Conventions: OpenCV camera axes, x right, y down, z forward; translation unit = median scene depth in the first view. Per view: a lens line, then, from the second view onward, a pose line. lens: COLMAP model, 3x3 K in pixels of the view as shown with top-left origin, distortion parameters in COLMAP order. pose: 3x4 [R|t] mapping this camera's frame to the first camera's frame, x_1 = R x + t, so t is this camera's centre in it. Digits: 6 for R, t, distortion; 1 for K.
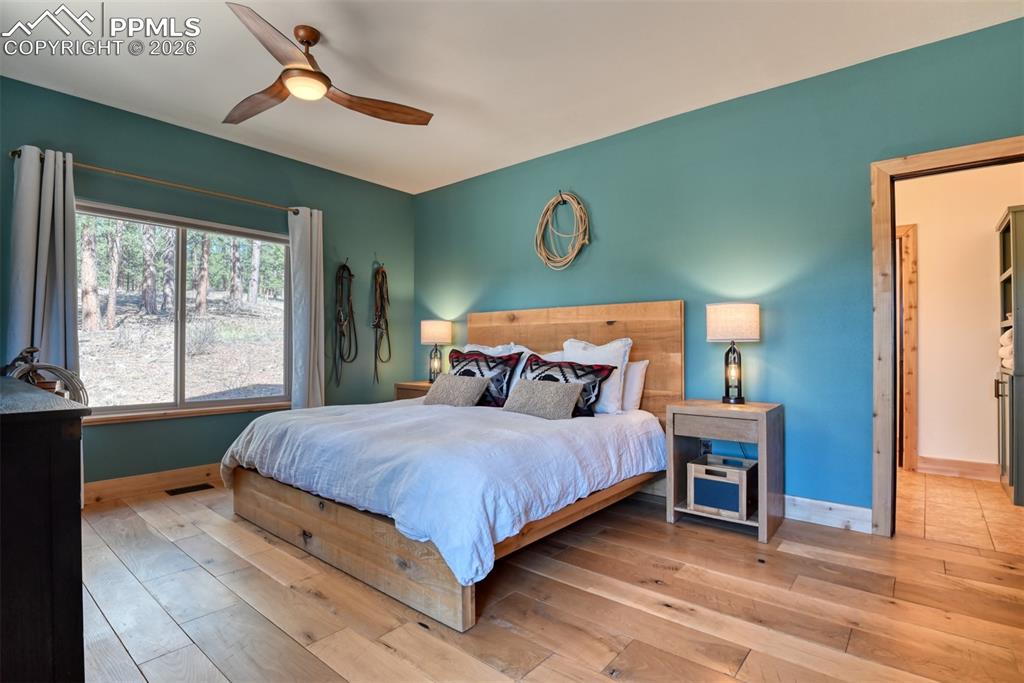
lens RADIAL K [[500.3, 0, 506.9], [0, 500.3, 345.4], [0, 0, 1]] dist [-0.029945, -0.000379]
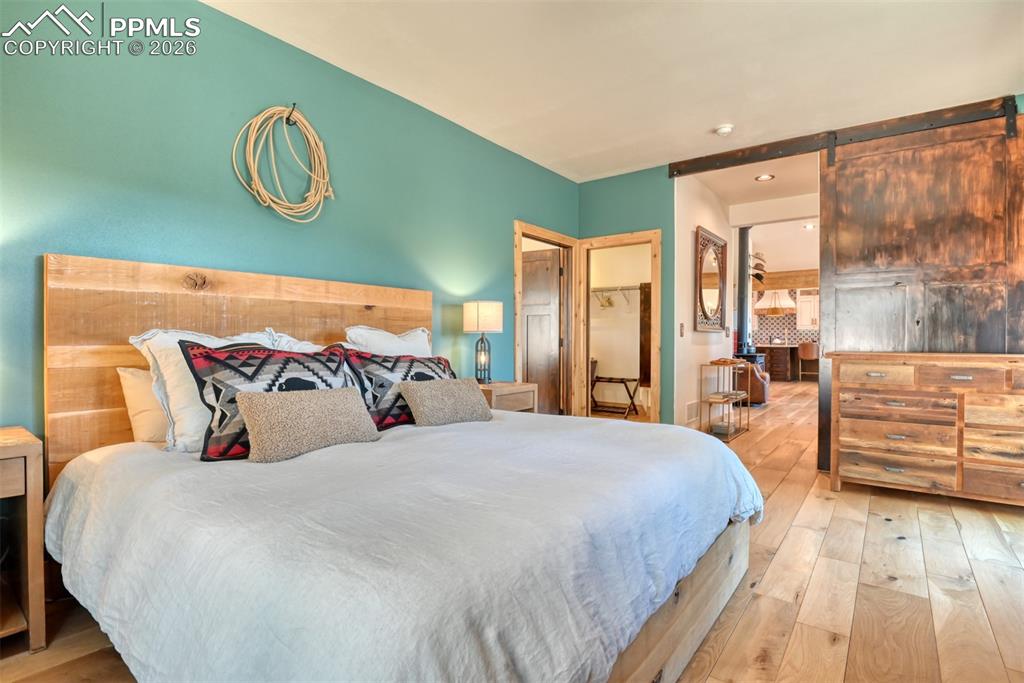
lens RADIAL K [[500.3, 0, 512.1], [0, 500.3, 342.7], [0, 0, 1]] dist [-0.029945, -0.000379]
pose [[-0.045628, -0.006004, 0.998940, -0.642906], [-0.006497, 0.999963, 0.005714, 0.007327], [-0.998937, -0.006230, -0.045665, 0.819091]]
